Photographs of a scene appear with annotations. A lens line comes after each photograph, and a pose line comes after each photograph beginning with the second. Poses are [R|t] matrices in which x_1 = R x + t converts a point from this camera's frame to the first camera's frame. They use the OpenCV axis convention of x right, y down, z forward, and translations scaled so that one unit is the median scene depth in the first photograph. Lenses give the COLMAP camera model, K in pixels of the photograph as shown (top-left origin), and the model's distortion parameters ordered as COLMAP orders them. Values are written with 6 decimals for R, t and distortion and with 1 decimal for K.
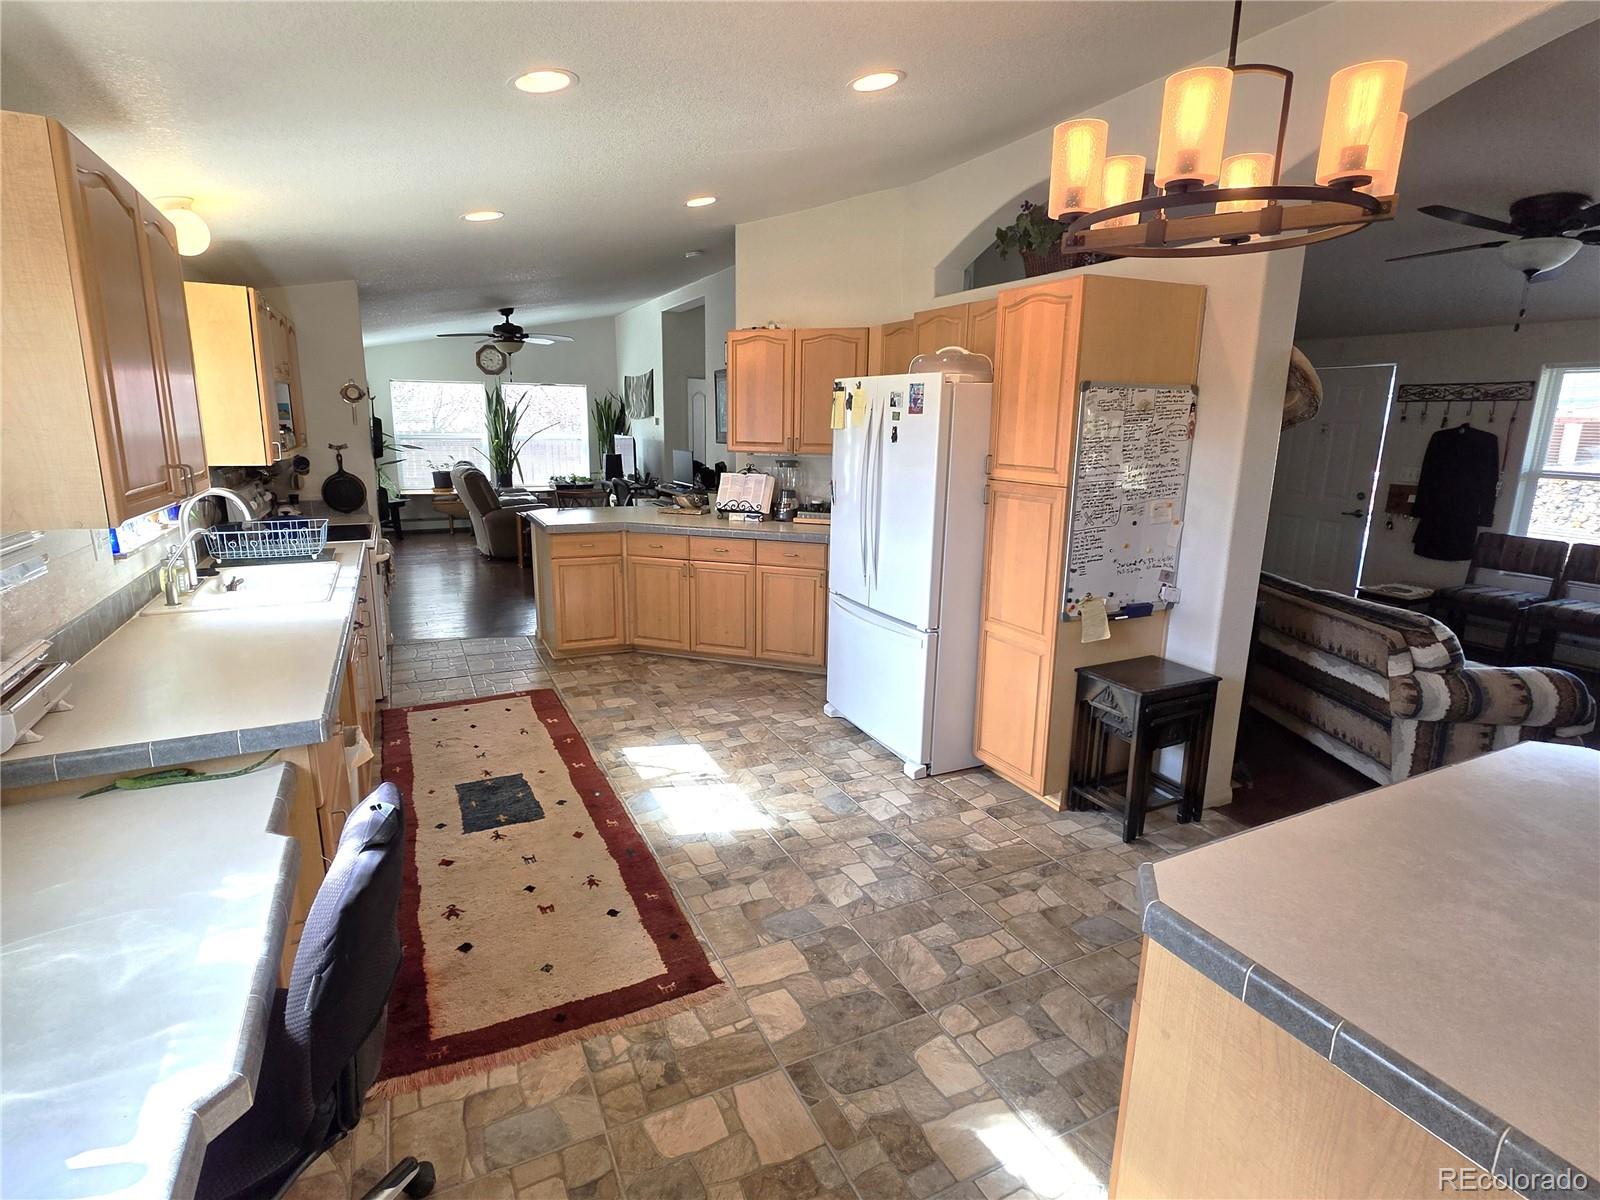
lens RADIAL K [[806.8, 0, 789.7], [0, 806.8, 592.0], [0, 0, 1]] dist [-0.001865, -0.000413]
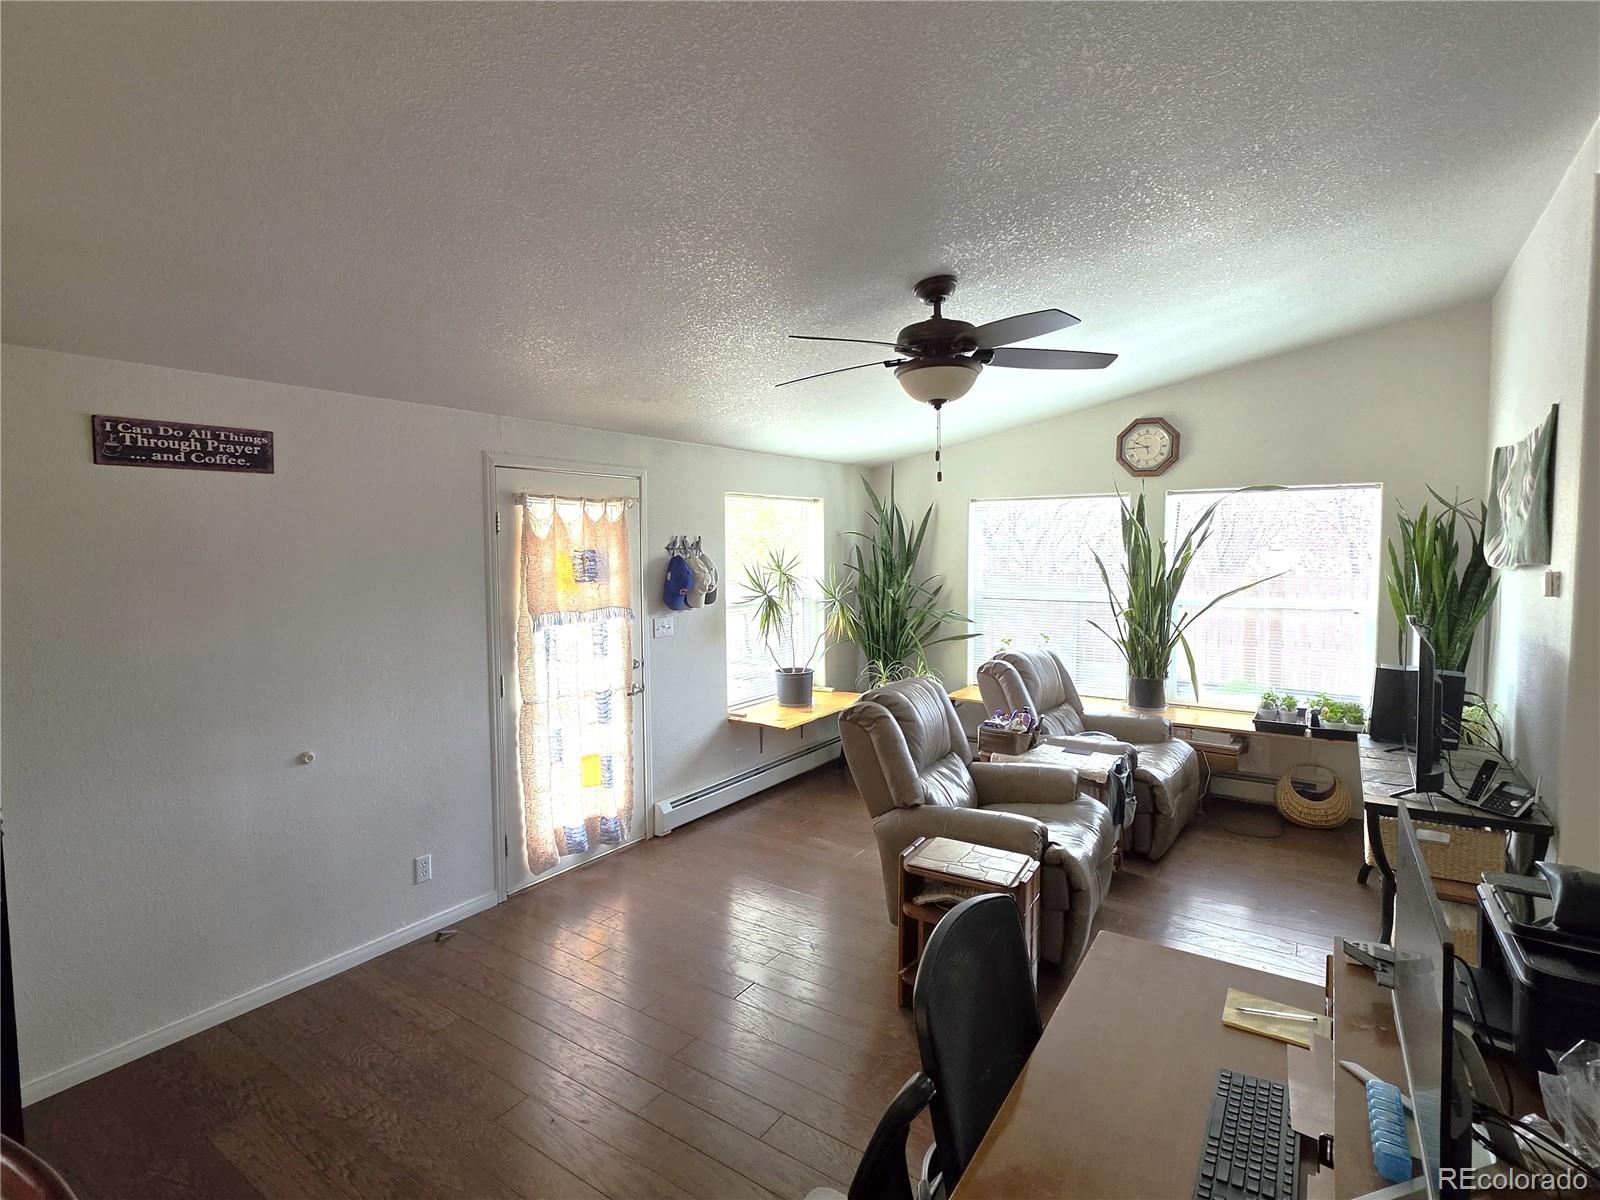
lens RADIAL K [[806.8, 0, 793.7], [0, 806.8, 603.6], [0, 0, 1]] dist [-0.001865, -0.000413]
pose [[0.496953, 0.049483, -0.866365, -0.049039], [-0.171155, 0.984350, -0.041954, -0.137112], [0.850731, 0.169132, 0.497645, 0.590104]]
